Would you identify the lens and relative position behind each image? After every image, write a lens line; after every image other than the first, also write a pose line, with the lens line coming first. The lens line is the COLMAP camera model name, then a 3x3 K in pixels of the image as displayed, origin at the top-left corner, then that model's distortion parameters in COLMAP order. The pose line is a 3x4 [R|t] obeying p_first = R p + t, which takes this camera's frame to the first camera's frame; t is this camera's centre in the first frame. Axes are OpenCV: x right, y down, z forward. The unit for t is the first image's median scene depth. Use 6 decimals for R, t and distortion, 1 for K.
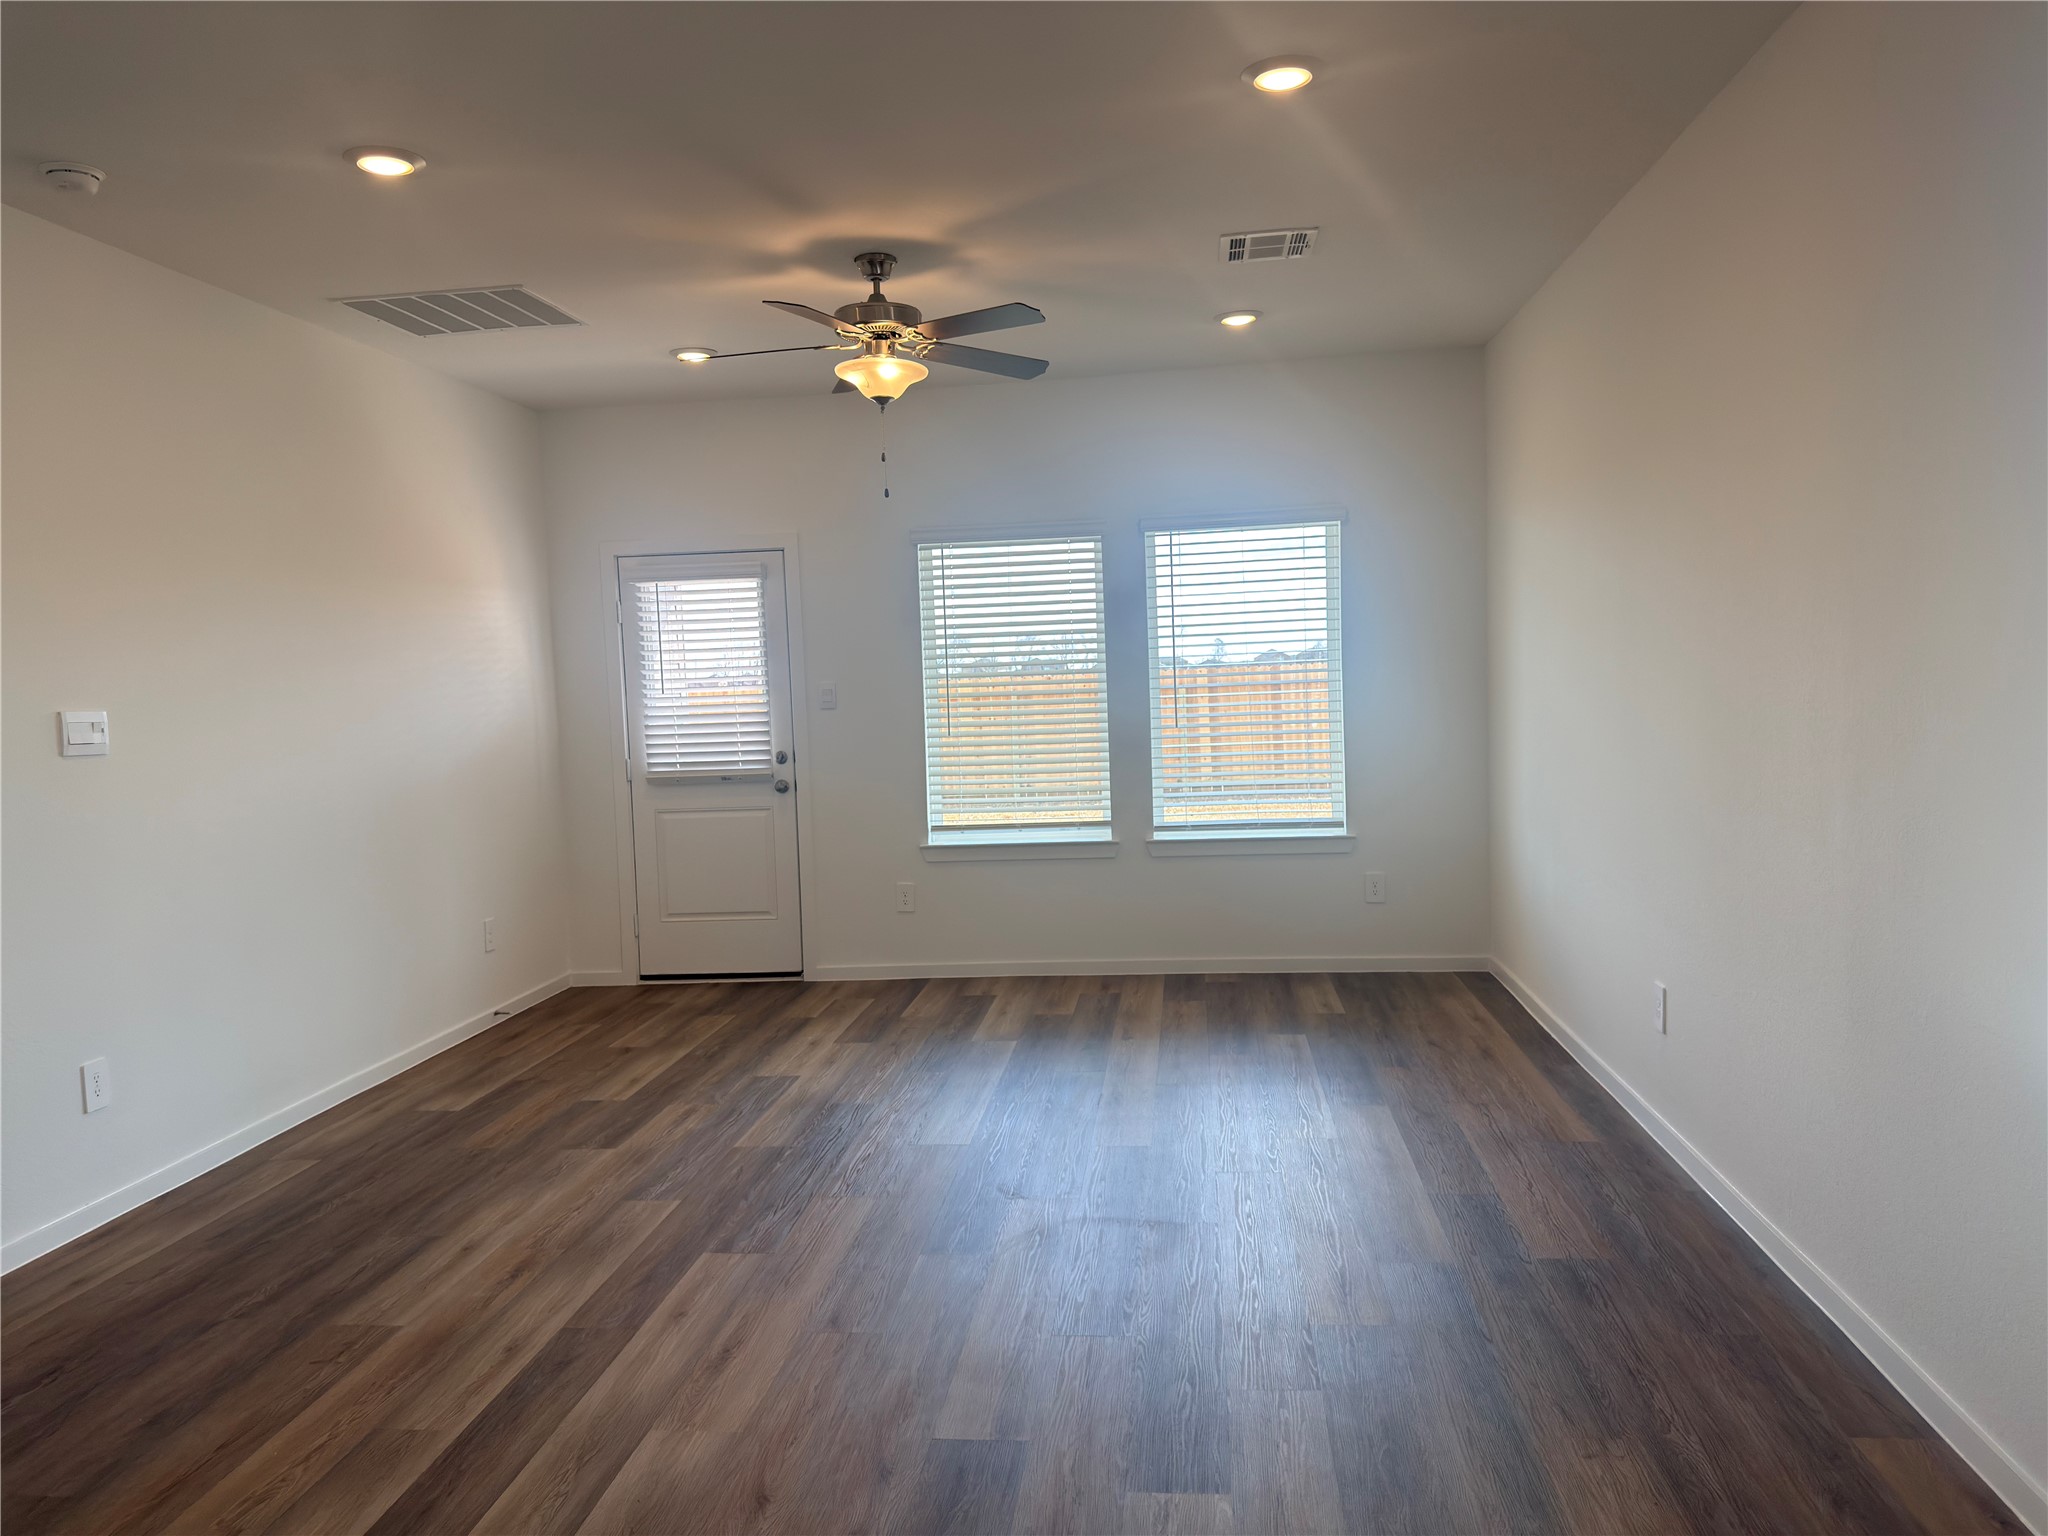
lens RADIAL K [[1447.8, 0, 1023.1], [0, 1447.8, 768.2], [0, 0, 1]] dist [-0.003221, -0.003297]
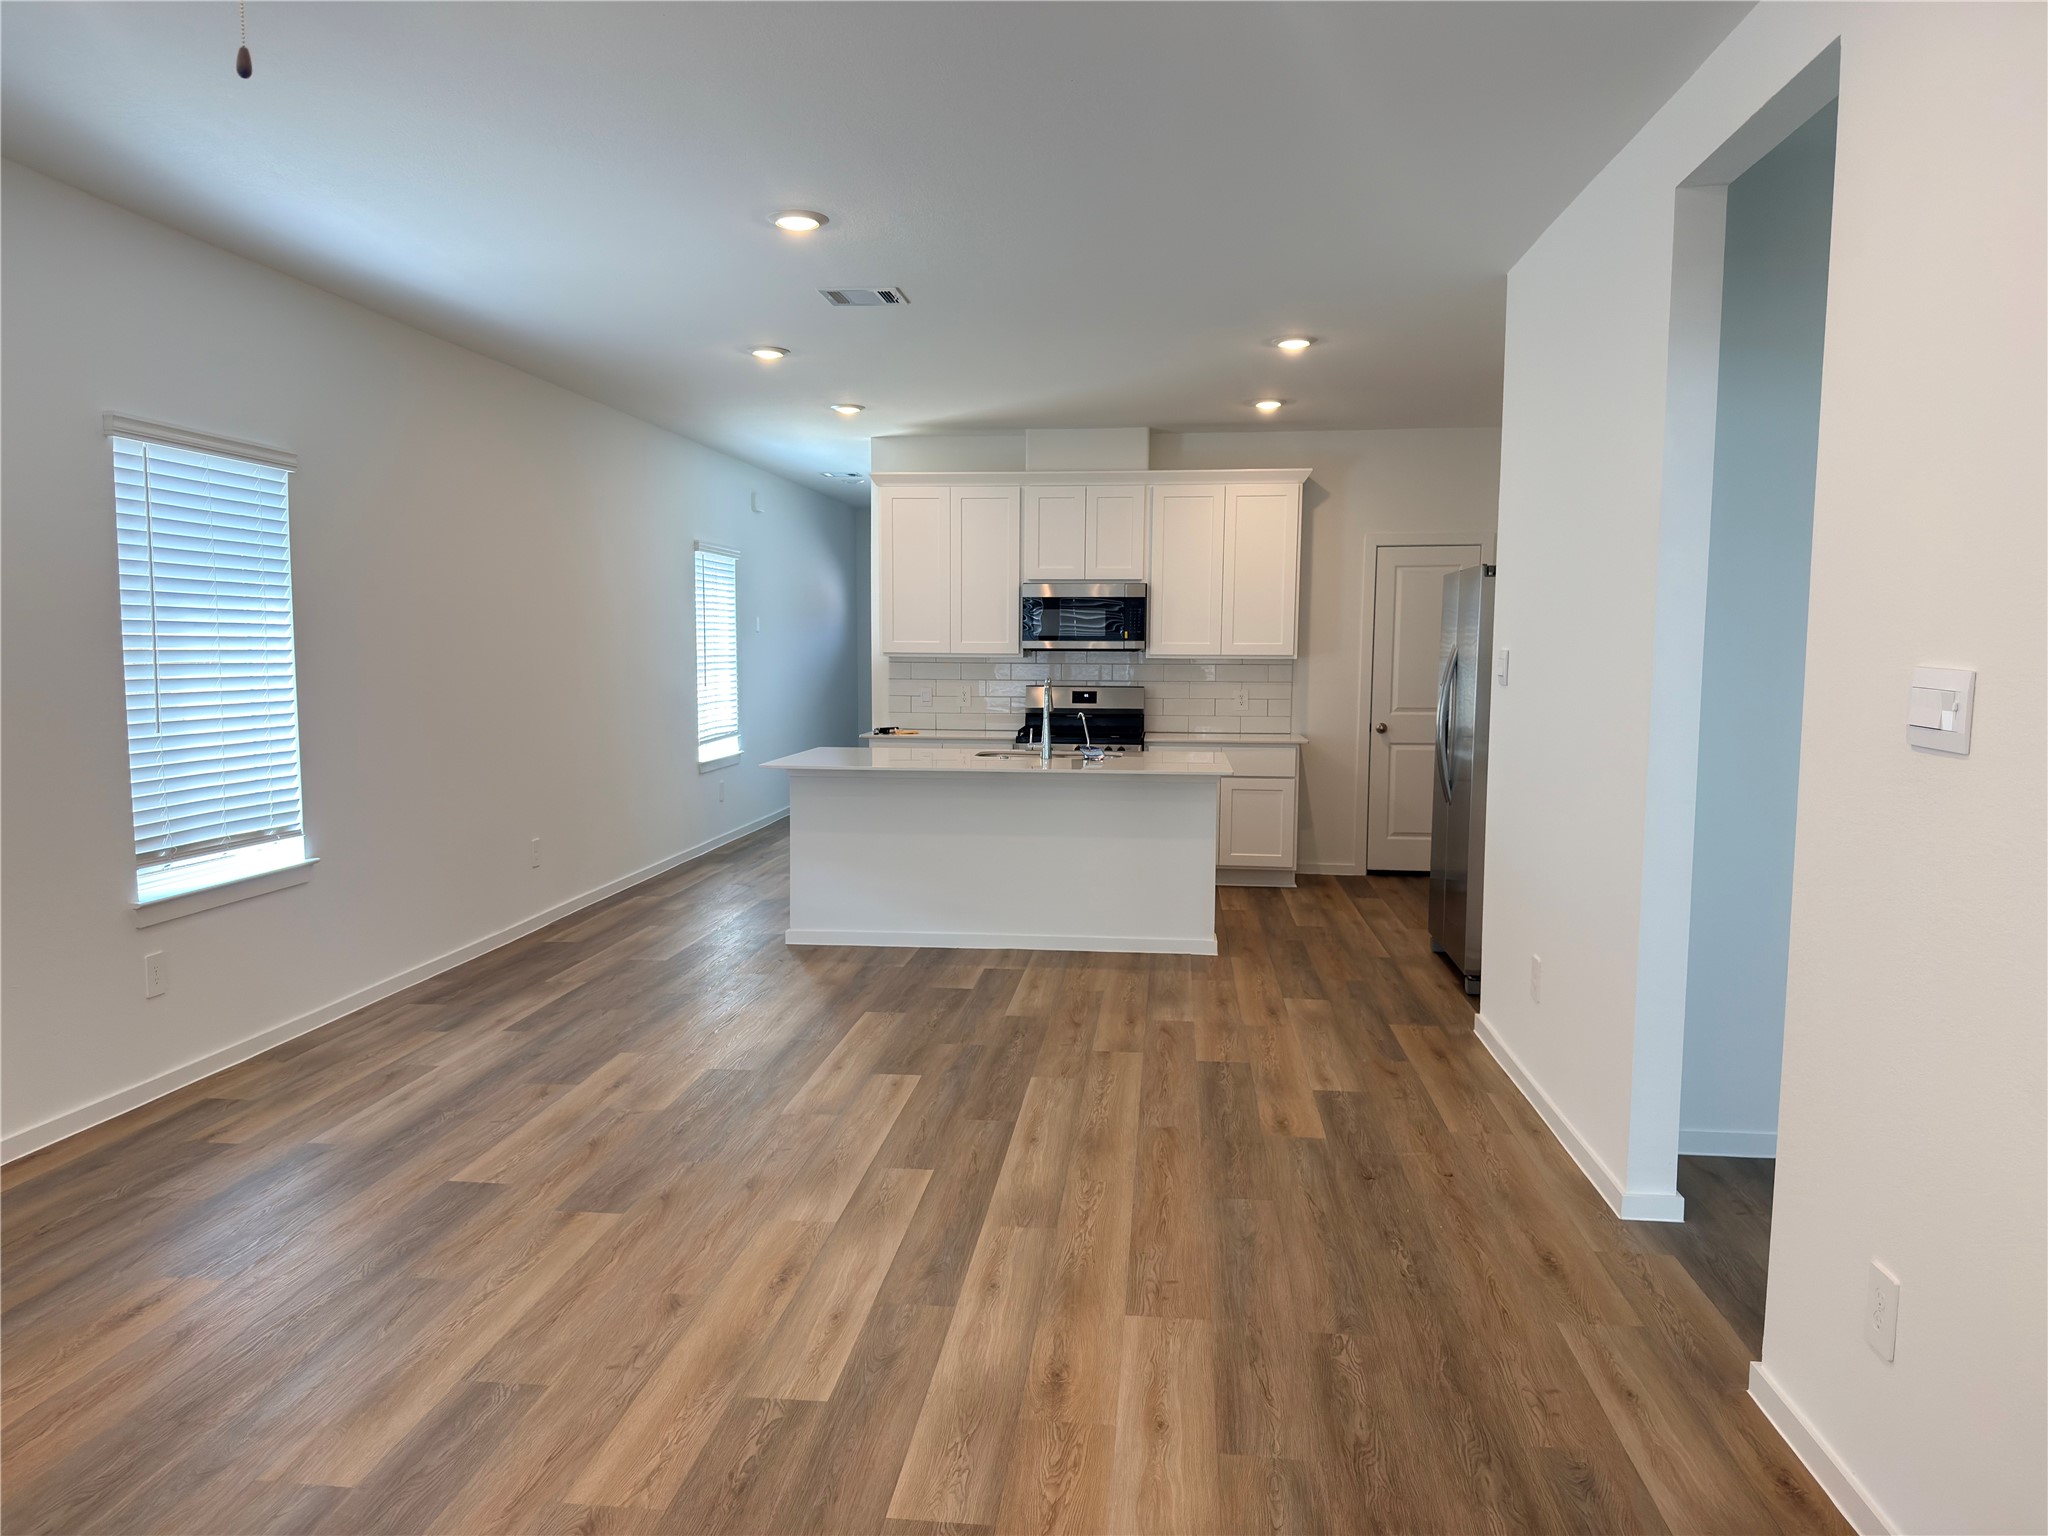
lens RADIAL K [[1447.8, 0, 1024.5], [0, 1447.8, 764.1], [0, 0, 1]] dist [-0.003221, -0.003297]
pose [[-0.999558, 0.029264, -0.005190, -0.371535], [0.028215, 0.989229, 0.143634, -0.114903], [0.009337, 0.143424, -0.989617, 1.917042]]
